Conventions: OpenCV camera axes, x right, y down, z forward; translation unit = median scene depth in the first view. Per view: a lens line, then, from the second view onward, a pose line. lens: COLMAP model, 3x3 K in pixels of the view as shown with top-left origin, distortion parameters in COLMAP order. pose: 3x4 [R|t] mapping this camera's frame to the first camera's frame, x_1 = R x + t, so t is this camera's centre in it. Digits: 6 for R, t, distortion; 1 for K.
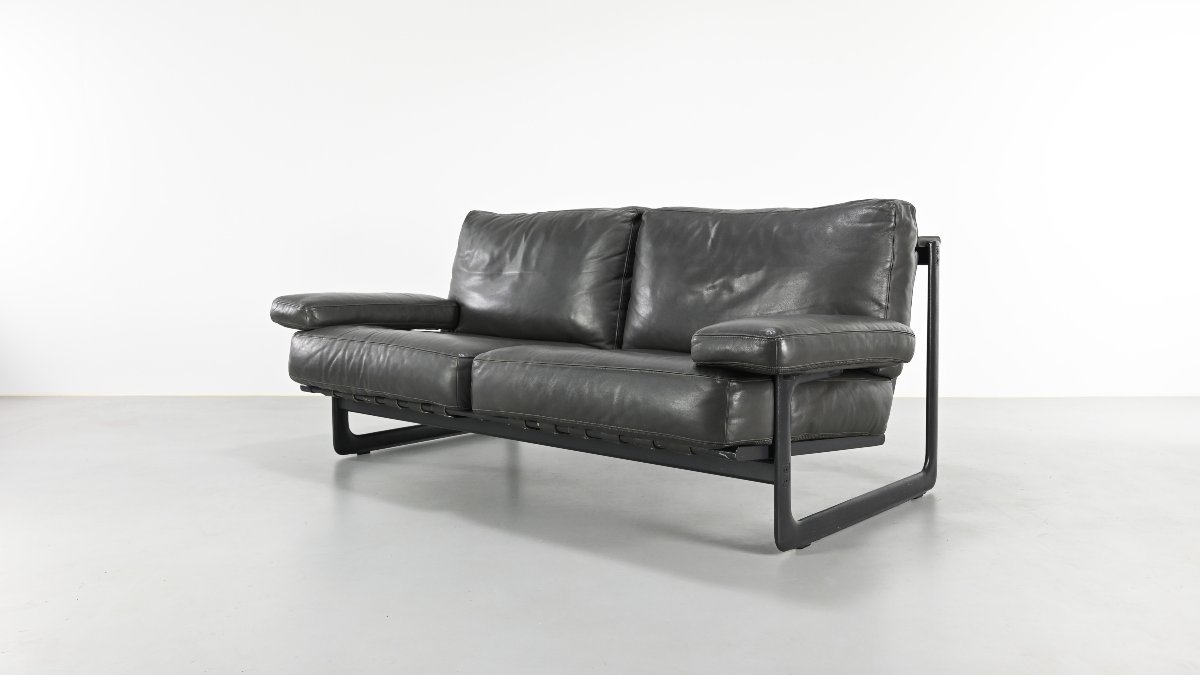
lens RADIAL K [[1035.2, 0, 600.0], [0, 1035.2, 337.5], [0, 0, 1]] dist [0.004641, 0.001611]
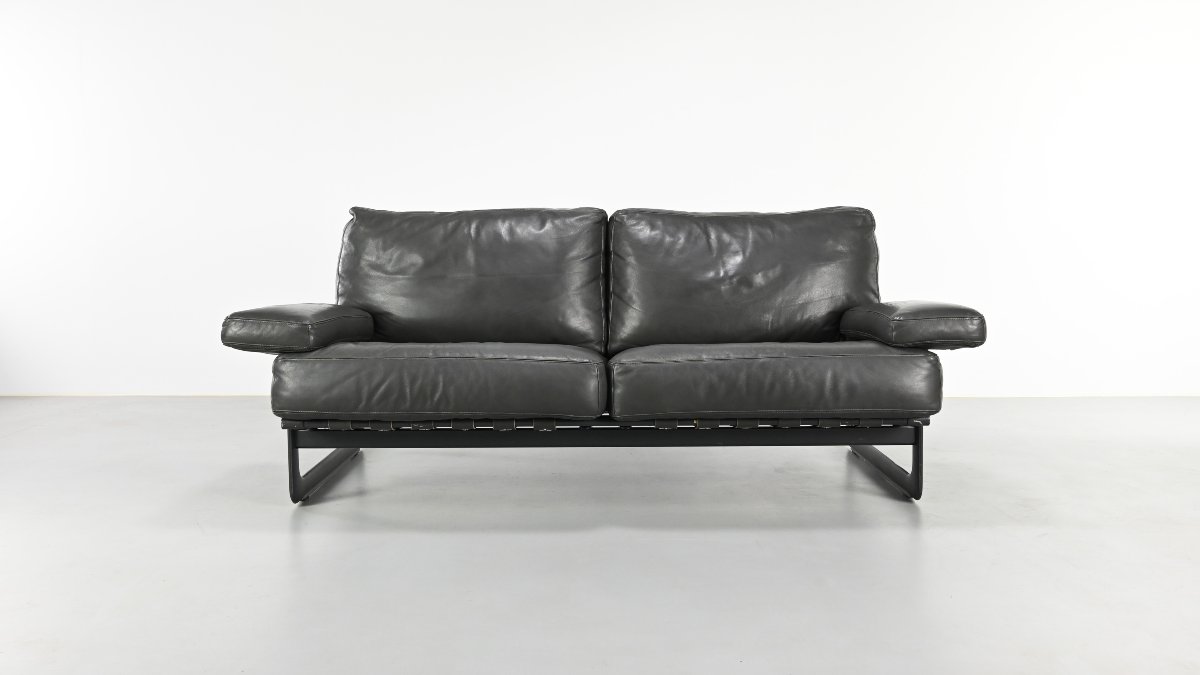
lens RADIAL K [[1035.2, 0, 600.0], [0, 1035.2, 337.5], [0, 0, 1]] dist [0.004641, 0.001611]
pose [[0.737073, -0.060952, 0.673059, -0.669984], [0.065045, 0.997699, 0.019120, -0.019824], [-0.672676, 0.029687, 0.739341, 0.269118]]
